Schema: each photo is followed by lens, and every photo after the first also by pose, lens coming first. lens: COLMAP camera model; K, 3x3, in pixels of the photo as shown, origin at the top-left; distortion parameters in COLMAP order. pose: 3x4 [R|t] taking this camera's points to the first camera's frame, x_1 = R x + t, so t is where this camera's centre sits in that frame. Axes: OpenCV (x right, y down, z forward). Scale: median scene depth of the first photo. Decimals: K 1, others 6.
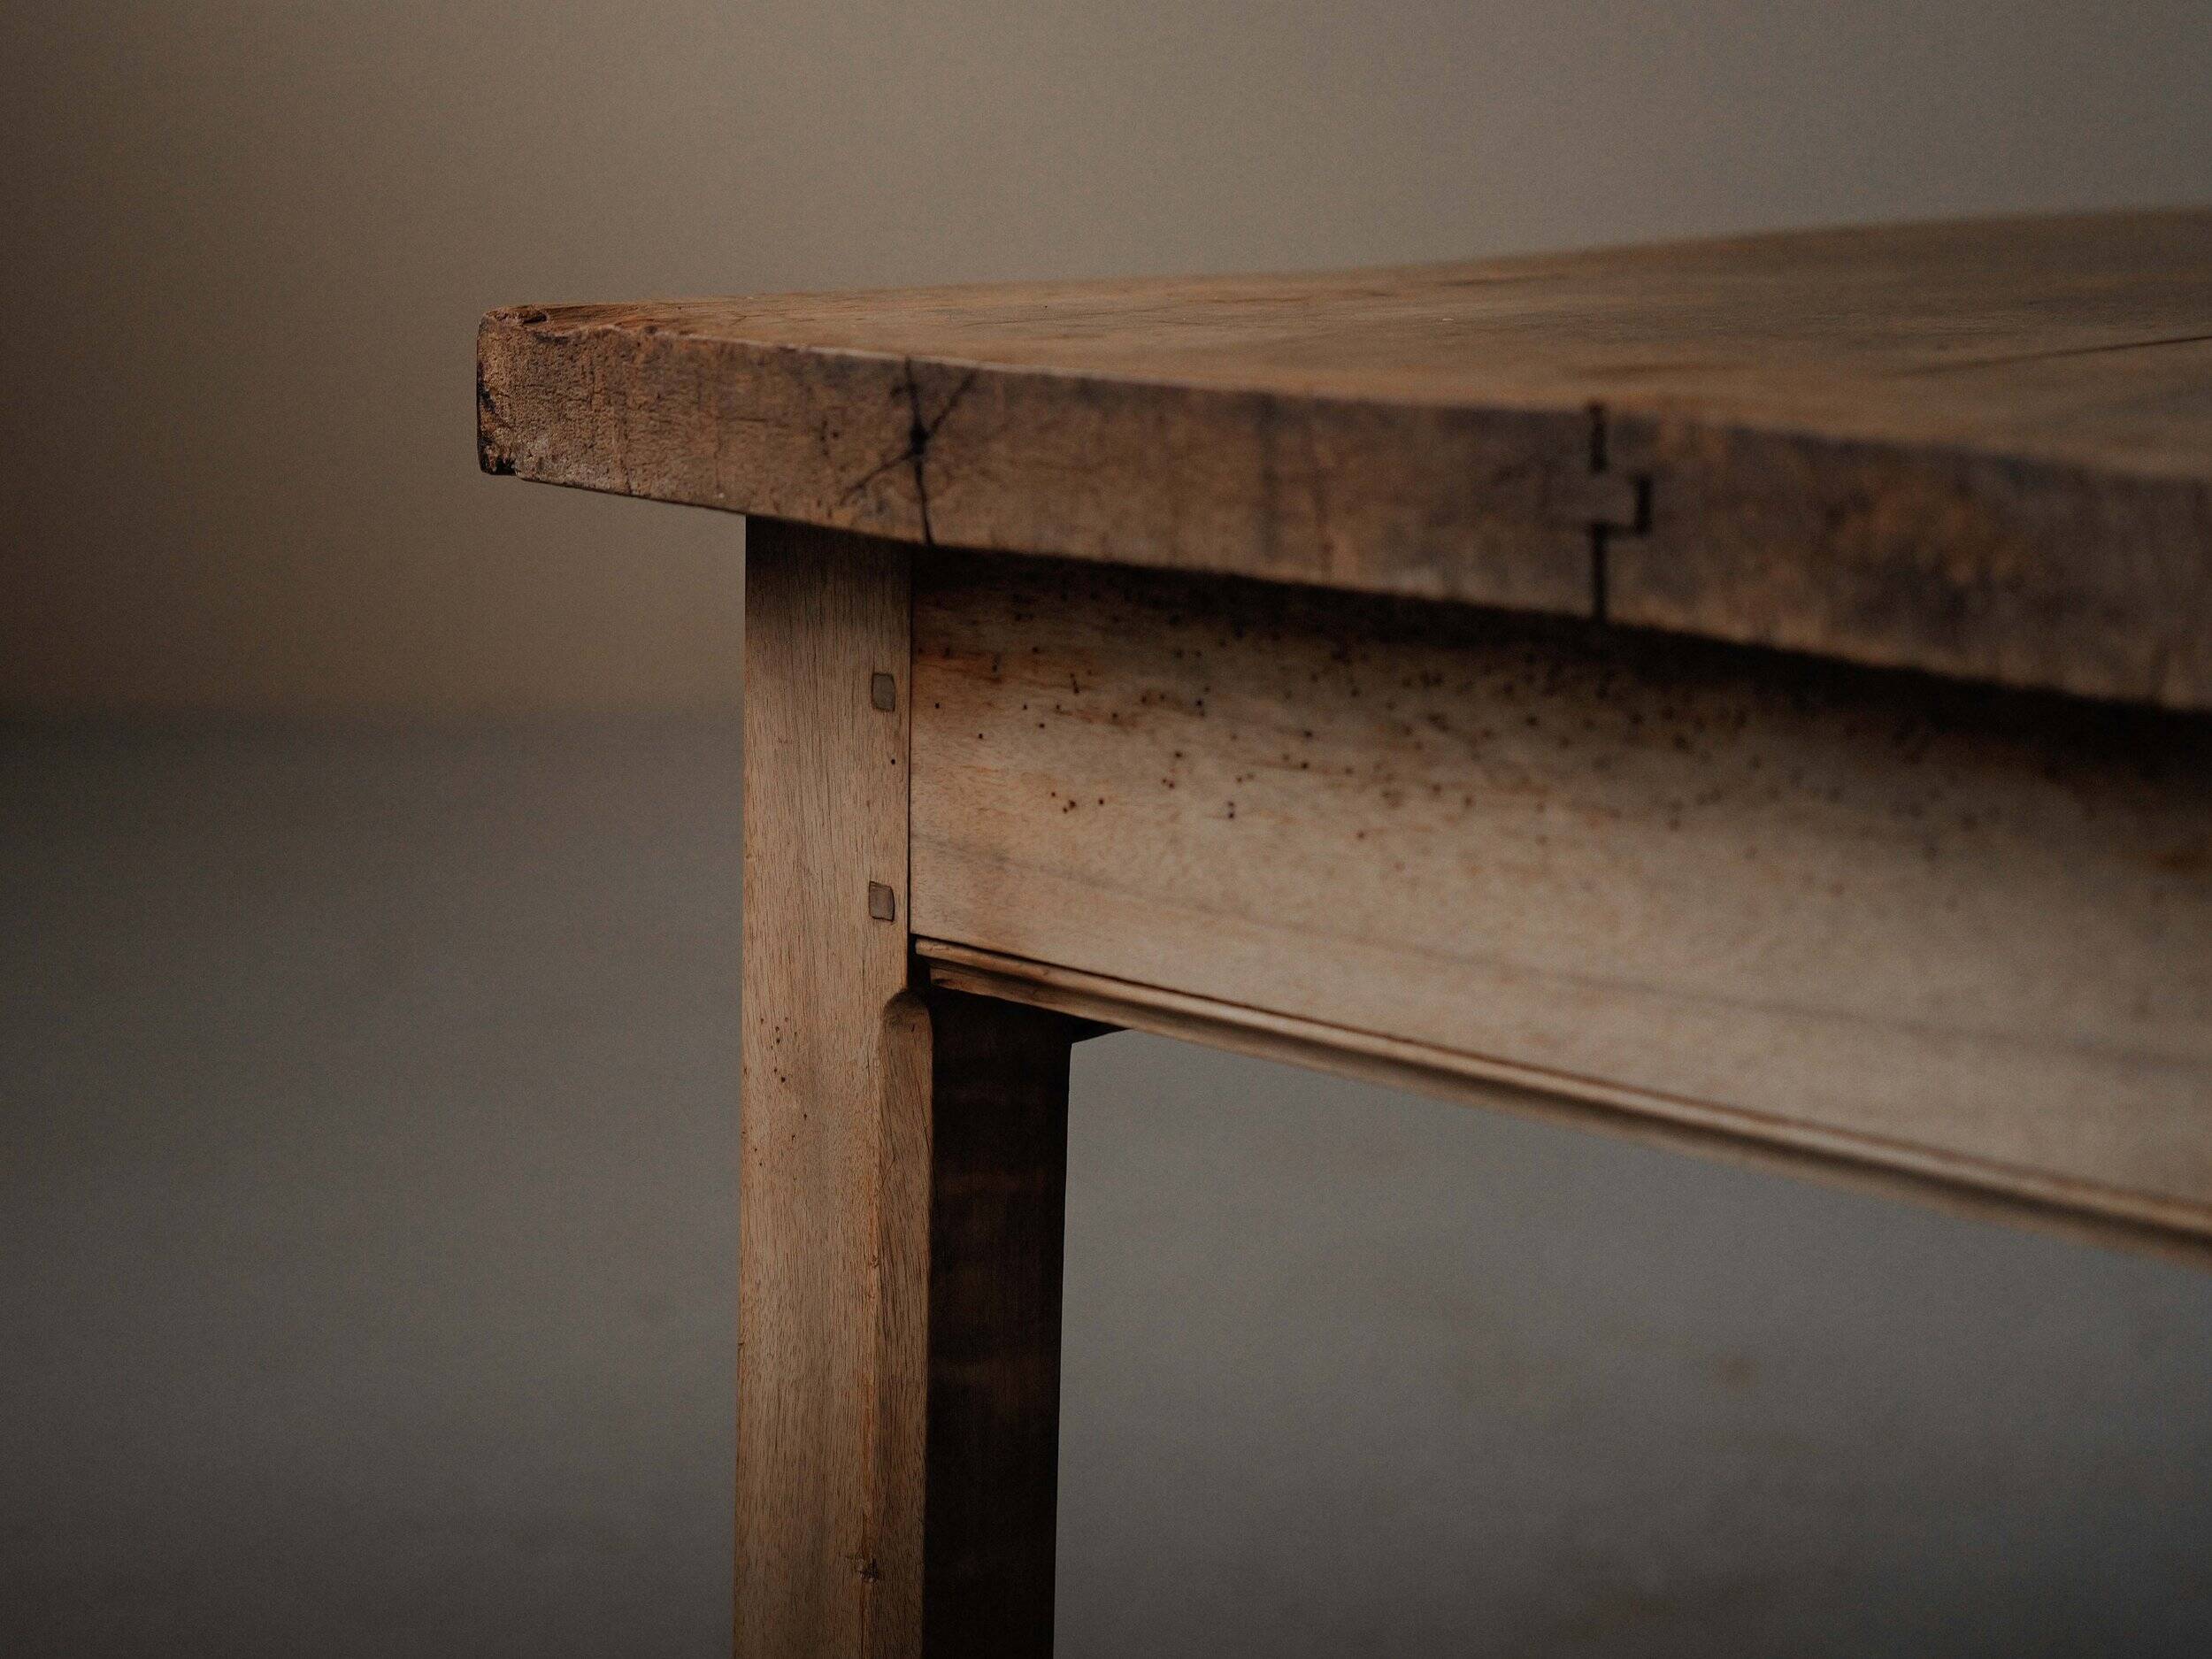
lens RADIAL K [[4393.3, 0, 1106.0], [0, 4393.3, 829.5], [0, 0, 1]] dist [-0.011901, 0.009293]
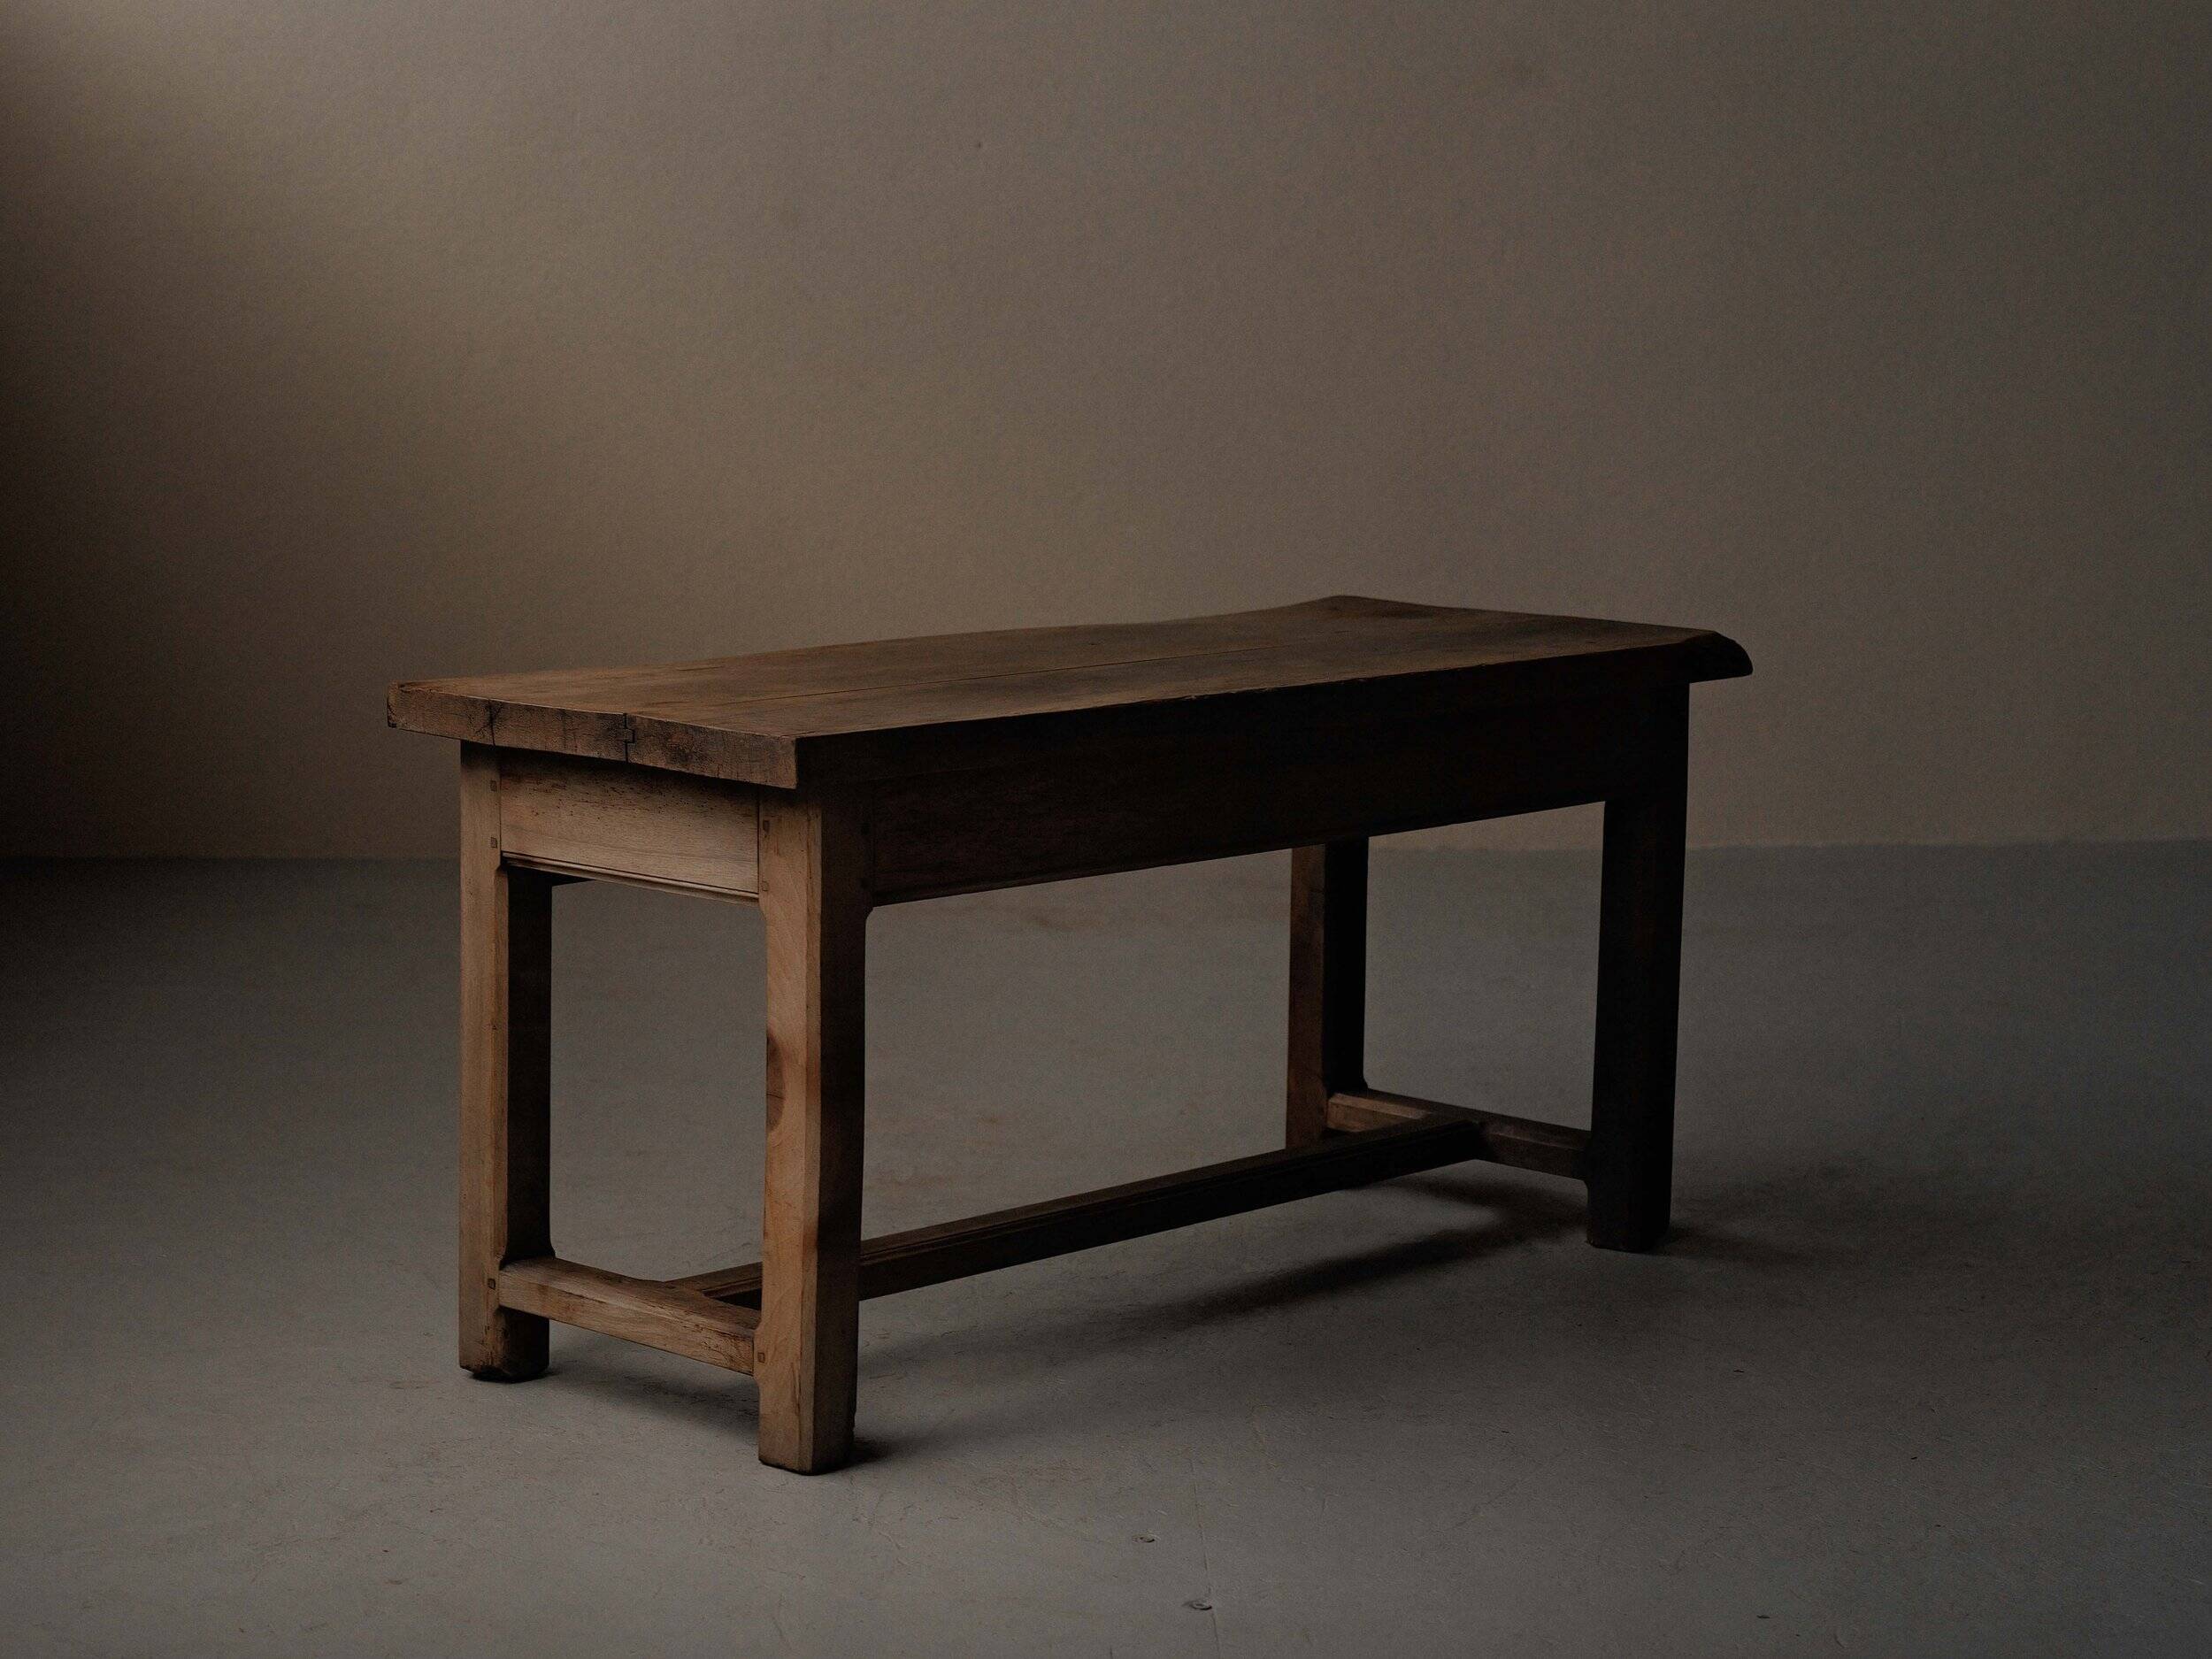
lens RADIAL K [[4393.3, 0, 1106.0], [0, 4393.3, 829.5], [0, 0, 1]] dist [-0.011901, 0.009293]
pose [[0.999538, -0.004177, -0.030117, 0.644277], [0.002760, 0.998894, -0.046934, 0.201973], [0.030280, 0.046829, 0.998444, -2.999365]]
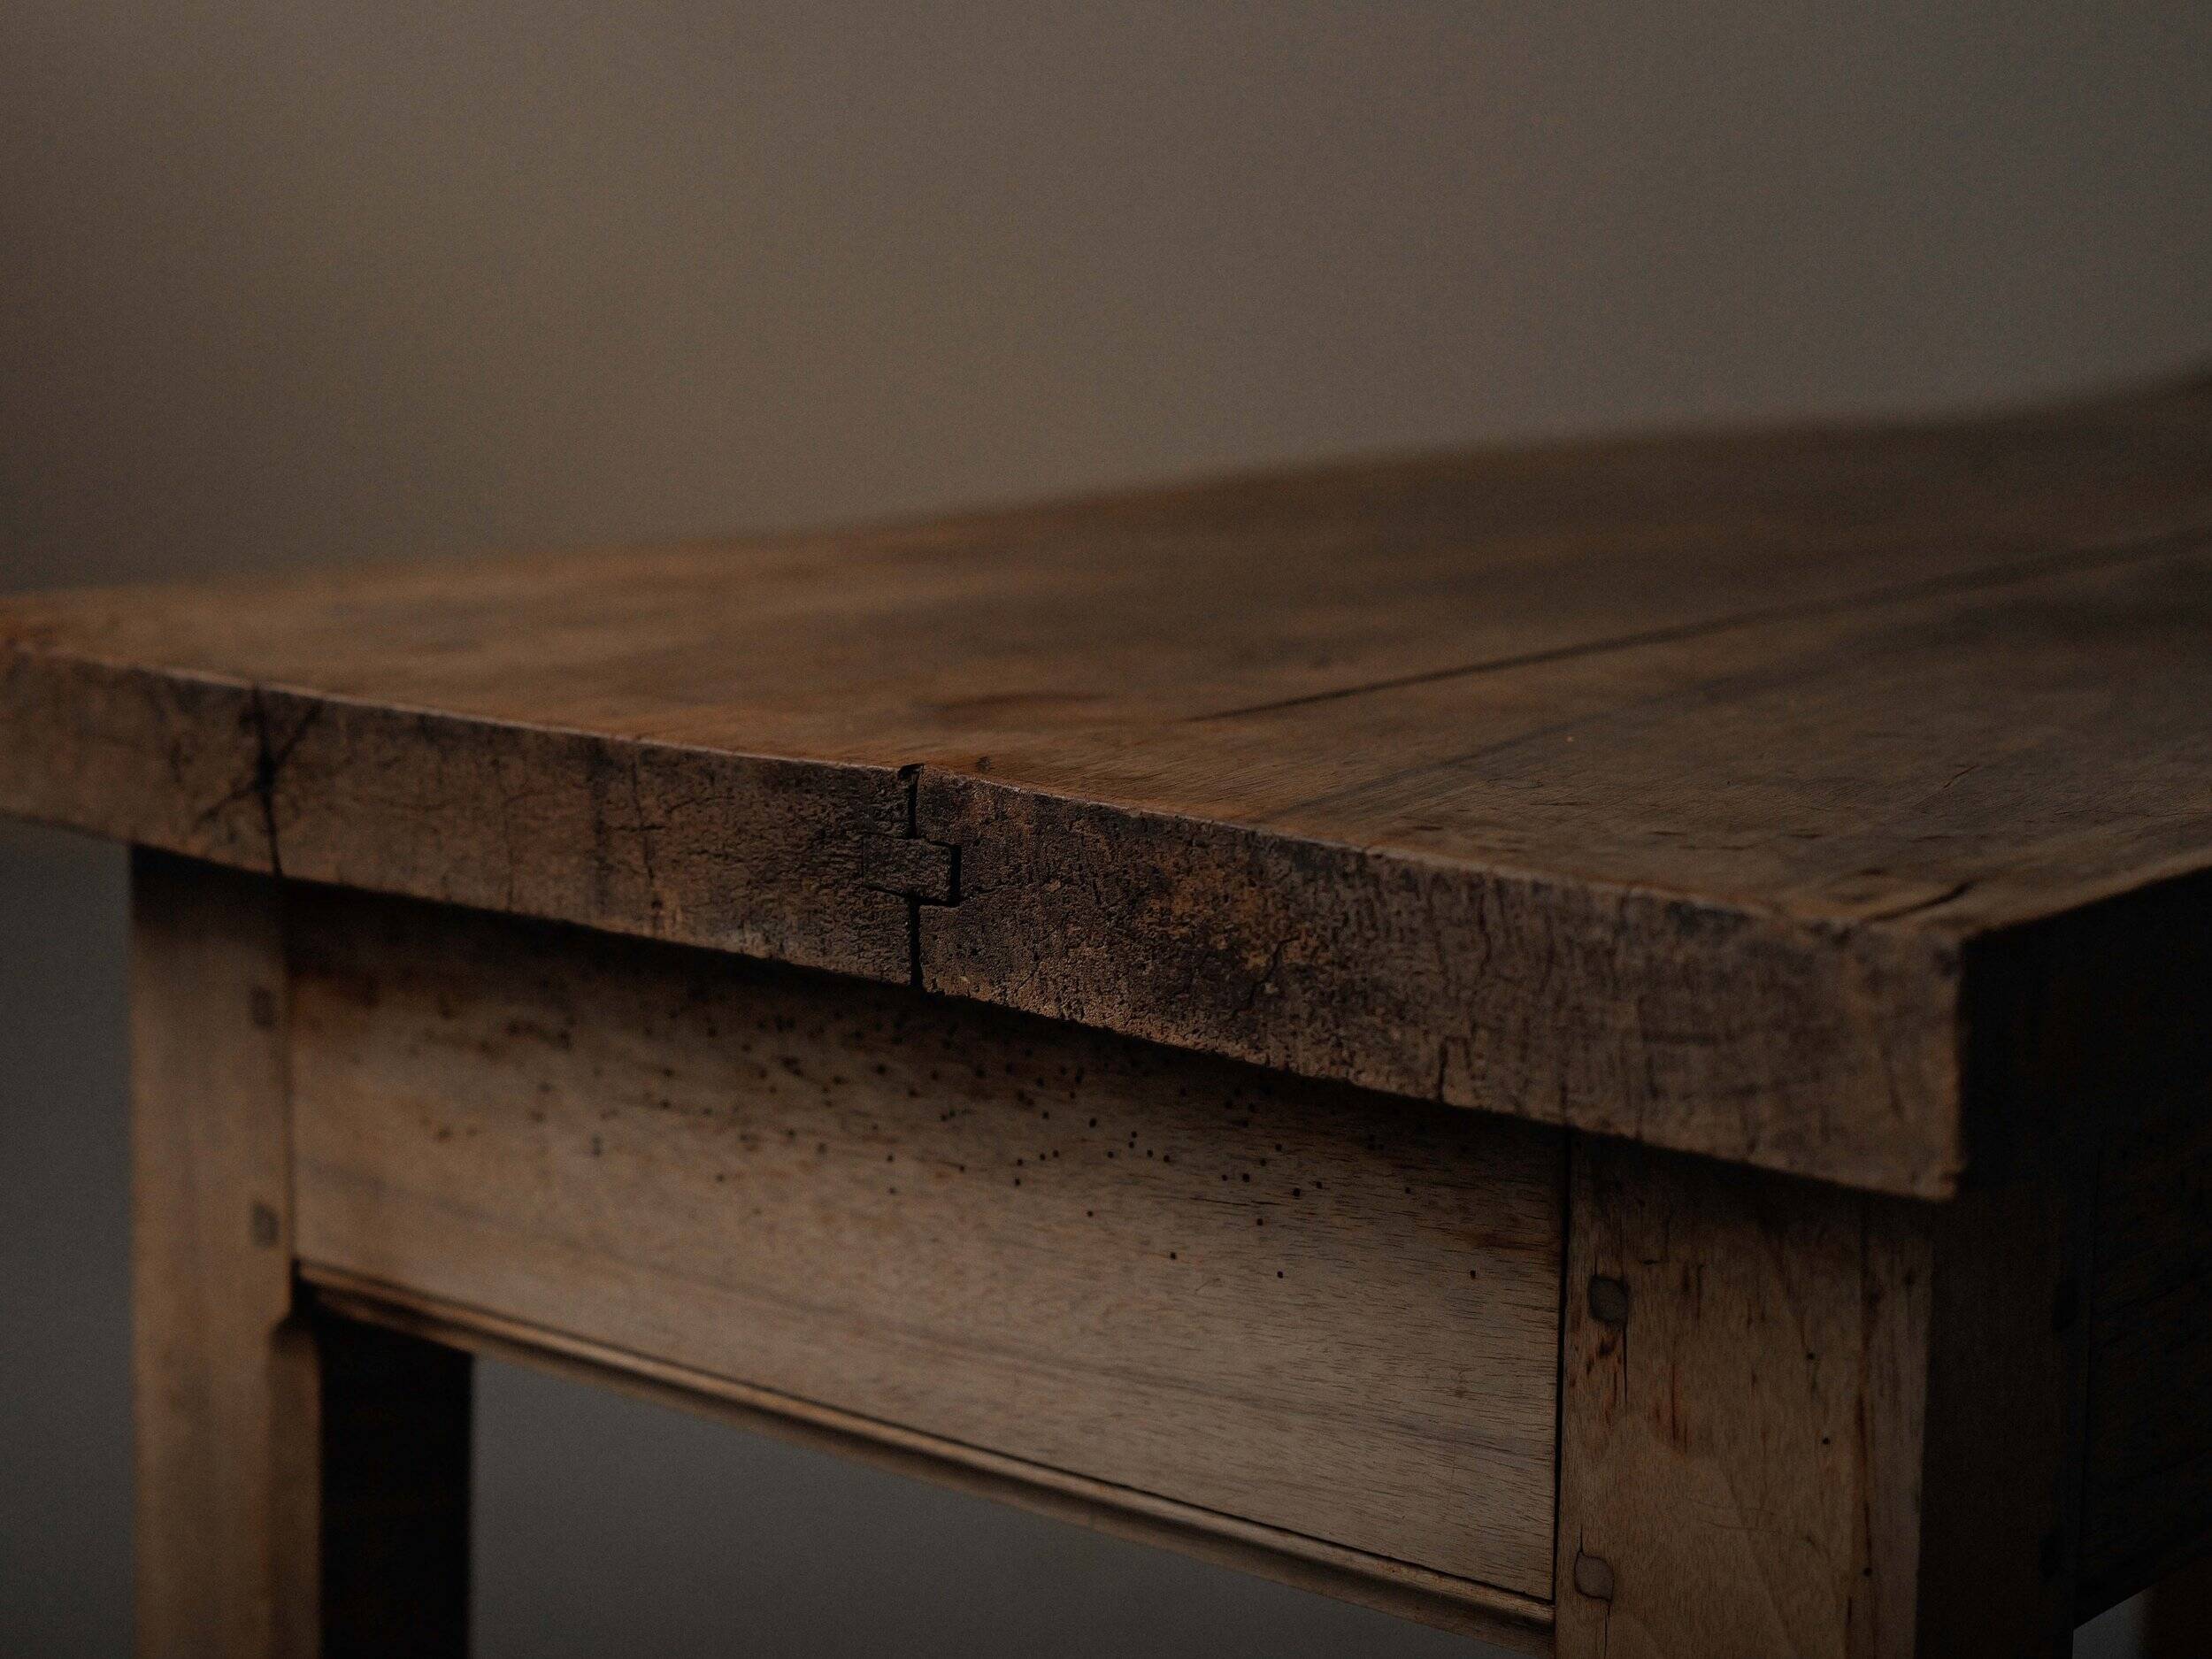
lens RADIAL K [[4393.3, 0, 1106.0], [0, 4393.3, 829.5], [0, 0, 1]] dist [-0.011901, 0.009293]
pose [[0.998131, -0.007860, 0.060611, 0.085300], [0.008803, 0.999844, -0.015306, -0.060509], [-0.060481, 0.015810, 0.998044, 0.022126]]
